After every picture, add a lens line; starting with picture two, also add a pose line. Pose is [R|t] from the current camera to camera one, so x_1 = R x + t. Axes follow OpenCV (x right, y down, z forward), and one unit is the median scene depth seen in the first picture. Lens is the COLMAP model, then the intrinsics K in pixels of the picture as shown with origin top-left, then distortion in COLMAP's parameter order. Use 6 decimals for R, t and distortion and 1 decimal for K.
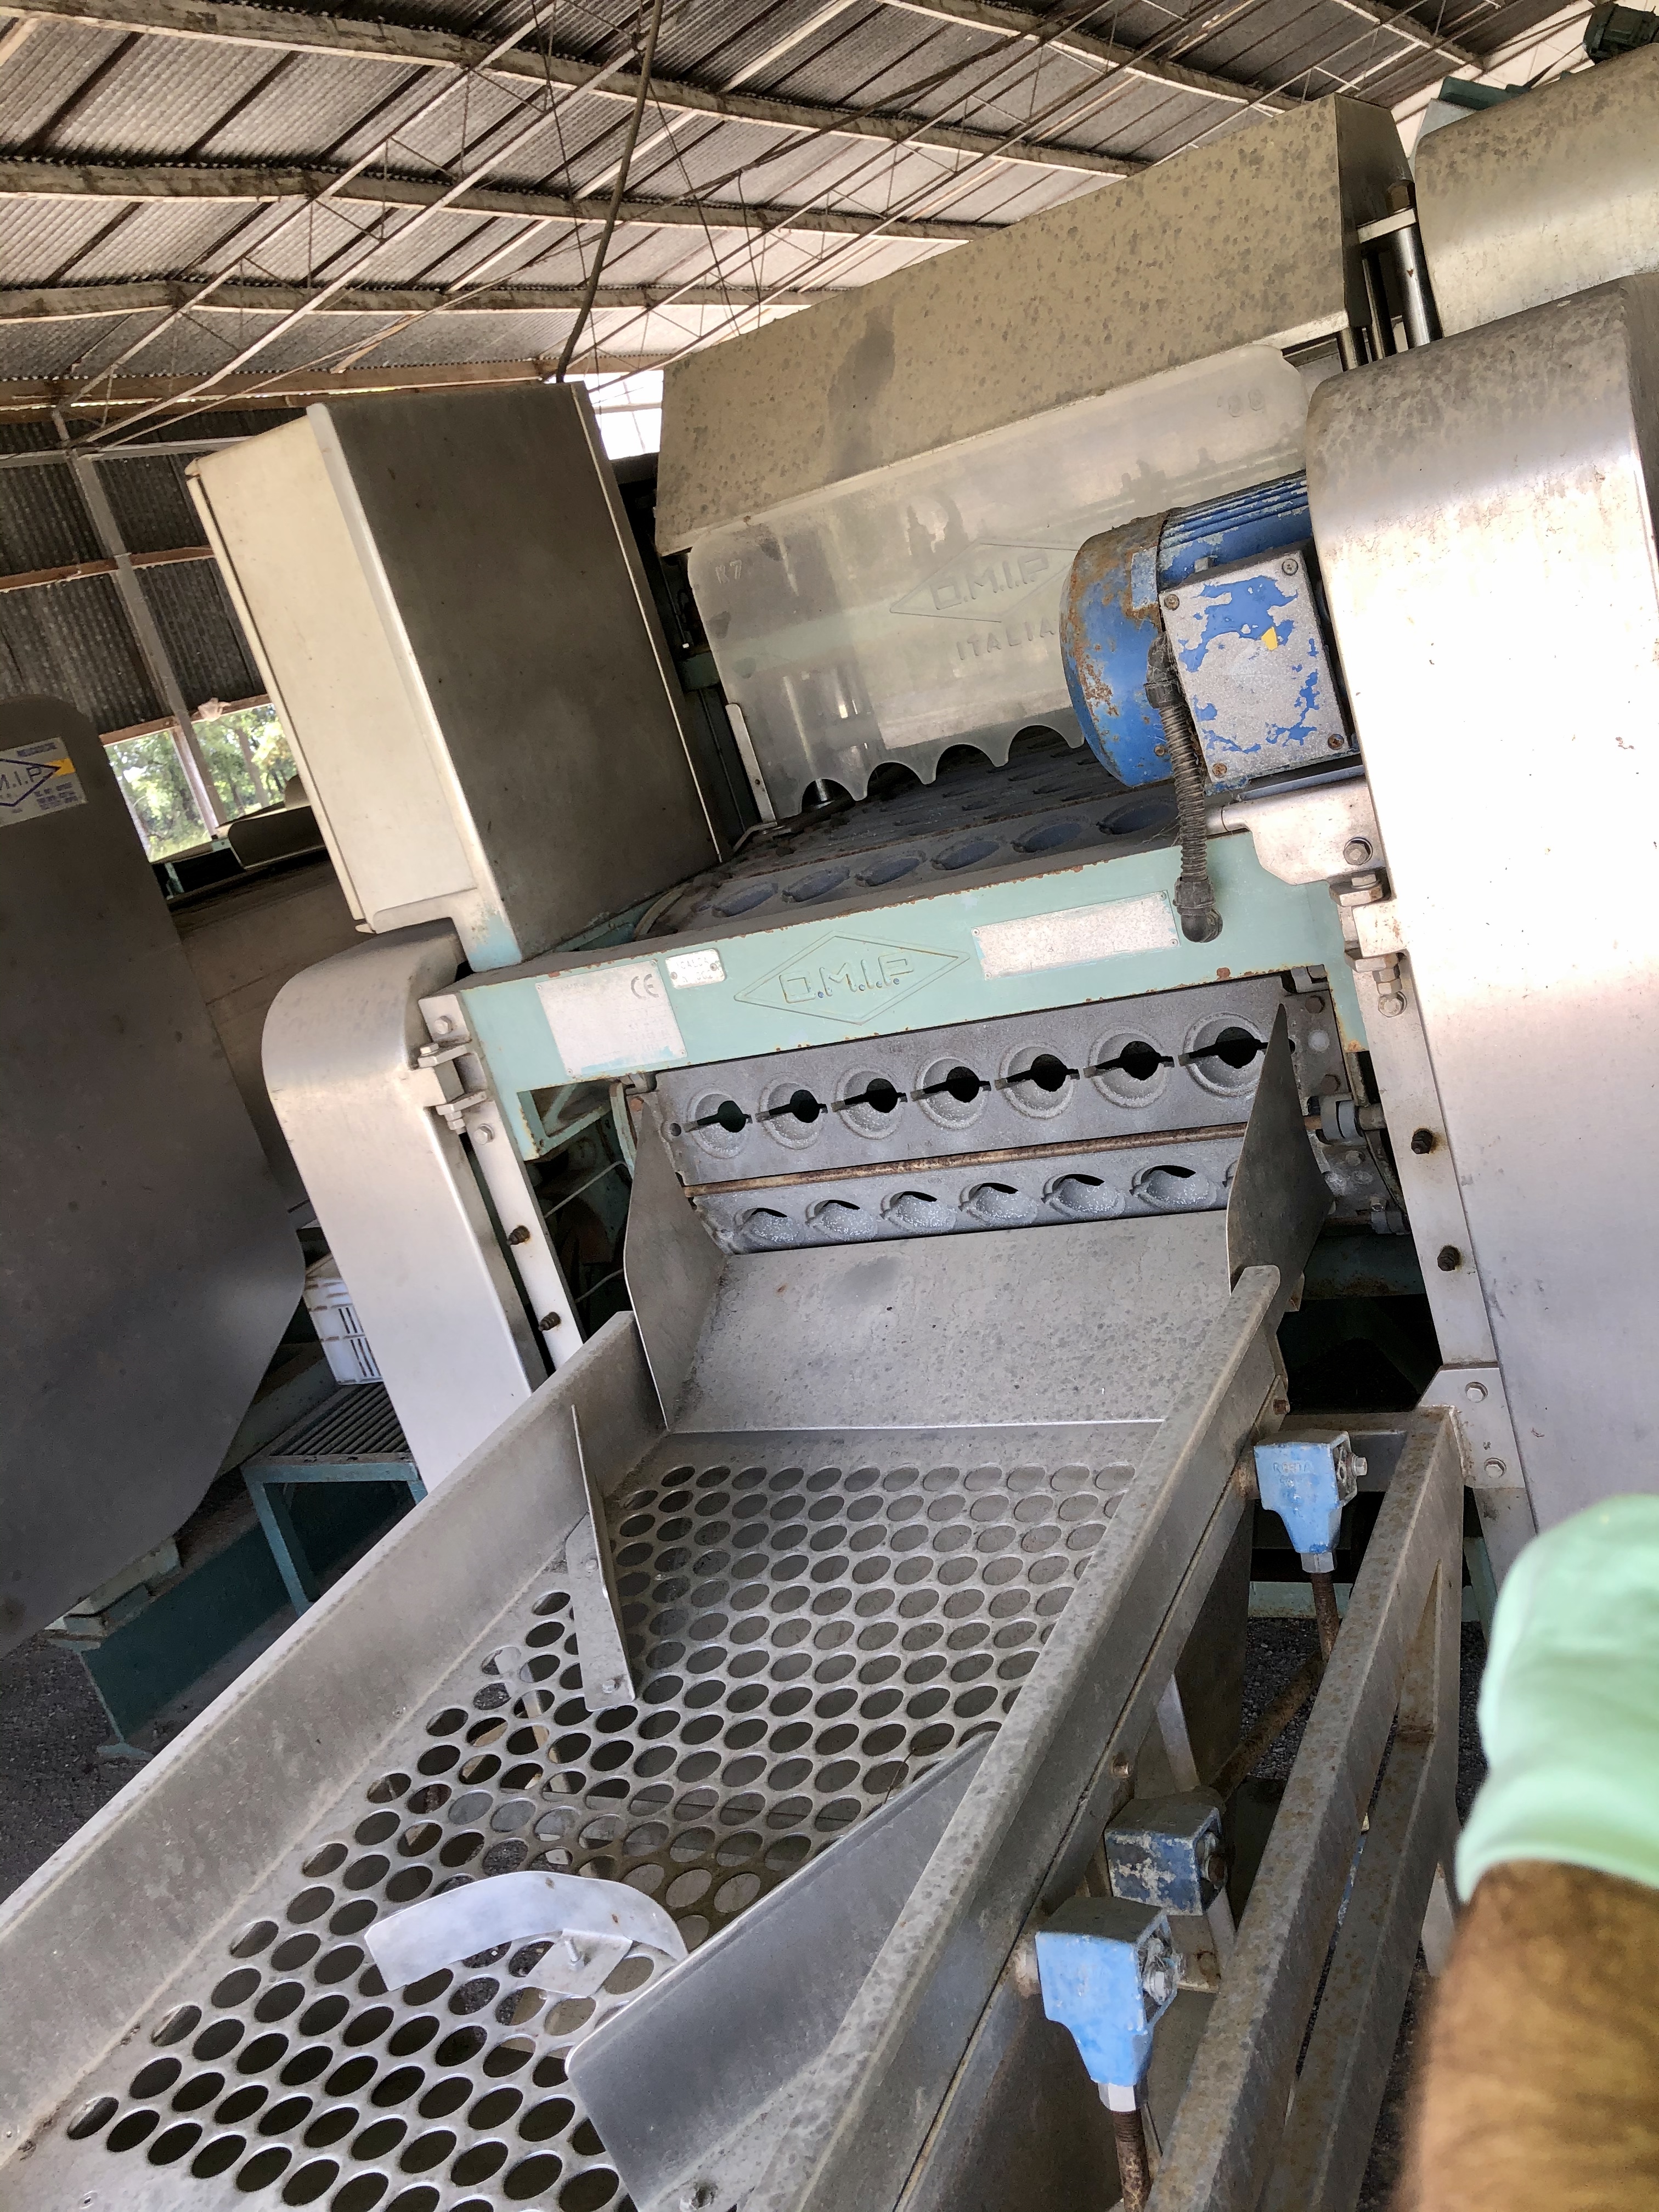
lens RADIAL K [[1798.7, 0, 829.5], [0, 1798.7, 1106.0], [0, 0, 1]] dist [-0.003873, -0.002070]
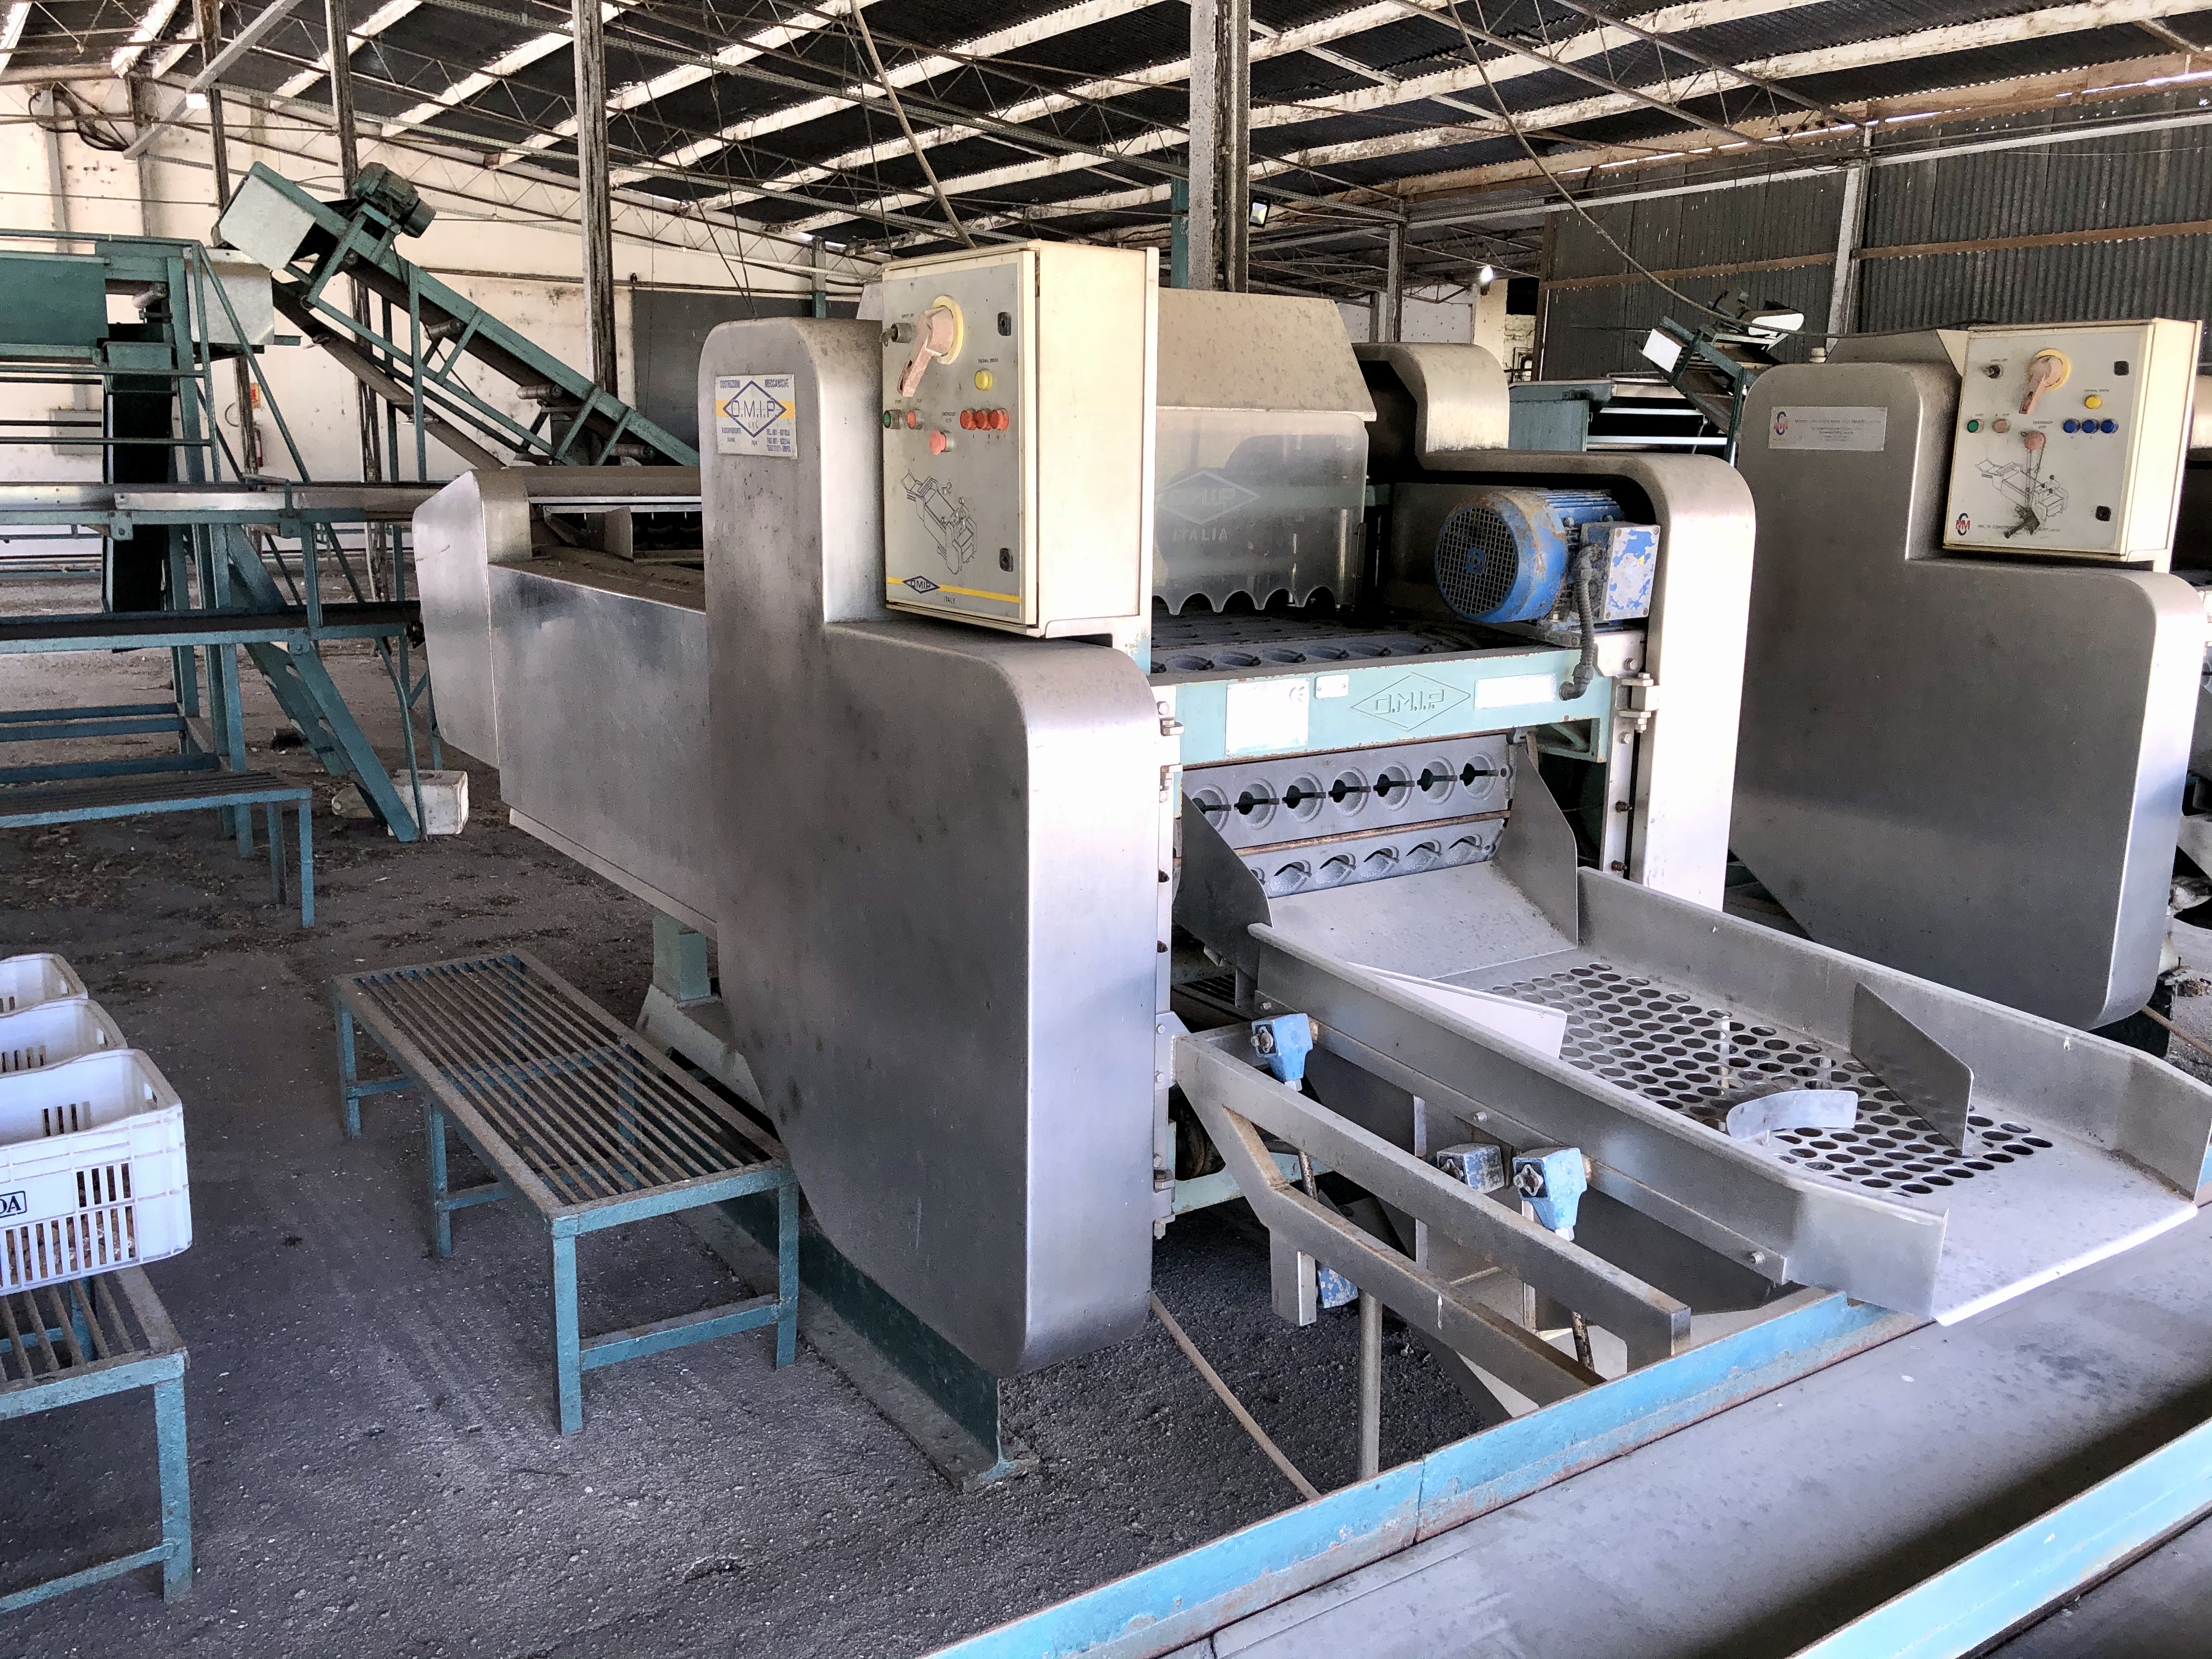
lens RADIAL K [[1838.2, 0, 1106.0], [0, 1838.2, 829.5], [0, 0, 1]] dist [0.000079, -0.000489]
pose [[0.452816, 0.101320, 0.885828, -1.527329], [0.099902, 0.981500, -0.163330, 0.278328], [-0.885989, 0.162455, 0.434317, 0.497940]]
